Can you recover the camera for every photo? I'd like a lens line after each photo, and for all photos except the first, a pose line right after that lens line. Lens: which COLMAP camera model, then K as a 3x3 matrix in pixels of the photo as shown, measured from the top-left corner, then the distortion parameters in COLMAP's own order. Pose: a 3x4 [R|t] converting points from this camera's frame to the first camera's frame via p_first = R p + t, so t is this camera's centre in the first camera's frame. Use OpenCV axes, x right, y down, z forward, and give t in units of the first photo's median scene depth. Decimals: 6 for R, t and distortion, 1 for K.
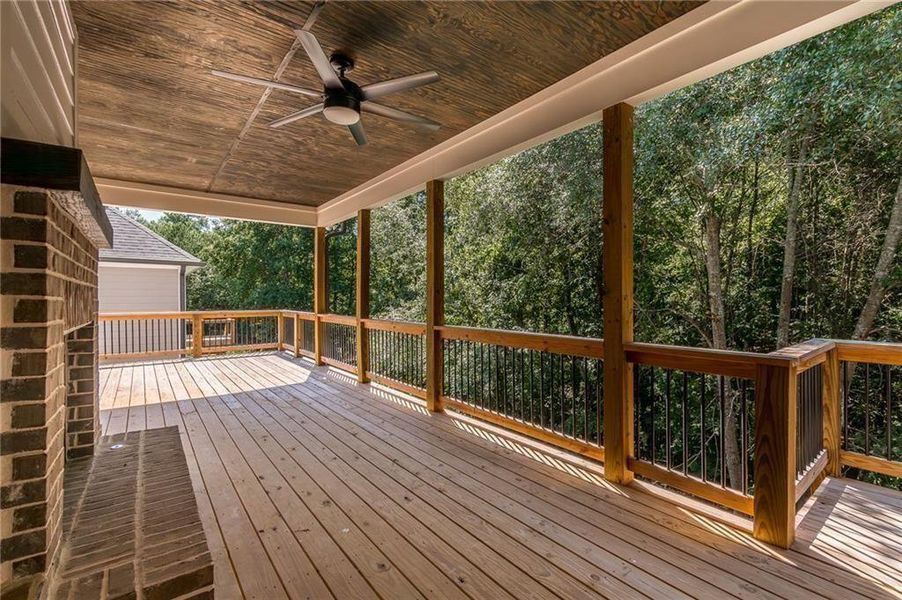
lens RADIAL K [[397.0, 0, 449.5], [0, 397.0, 299.7], [0, 0, 1]] dist [-0.002736, 0.001356]
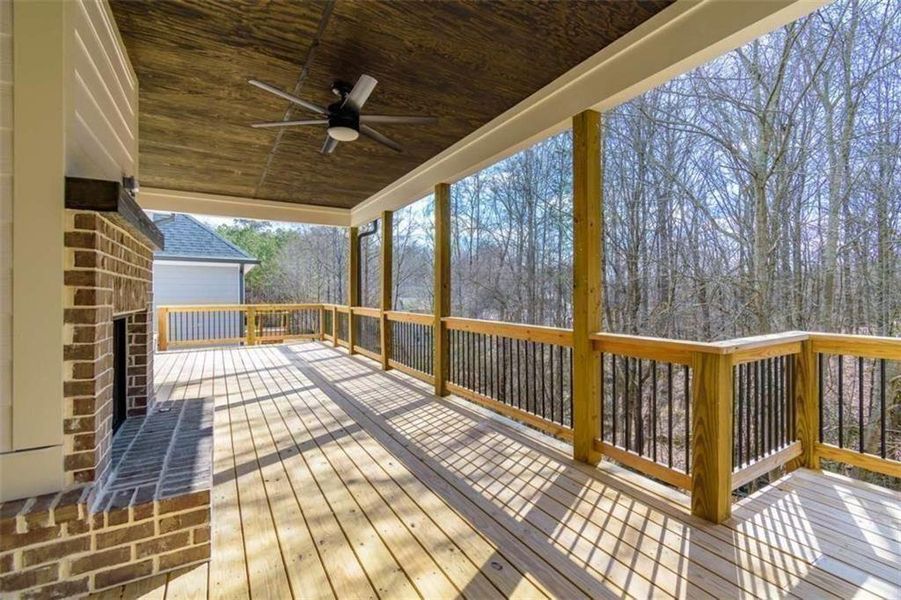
lens RADIAL K [[396.5, 0, 452.9], [0, 396.5, 295.6], [0, 0, 1]] dist [-0.002736, 0.001356]
pose [[0.992121, 0.001652, -0.125274, 0.197898], [-0.001606, 0.999999, 0.000467, 0.008902], [0.125275, -0.000262, 0.992122, -0.112534]]
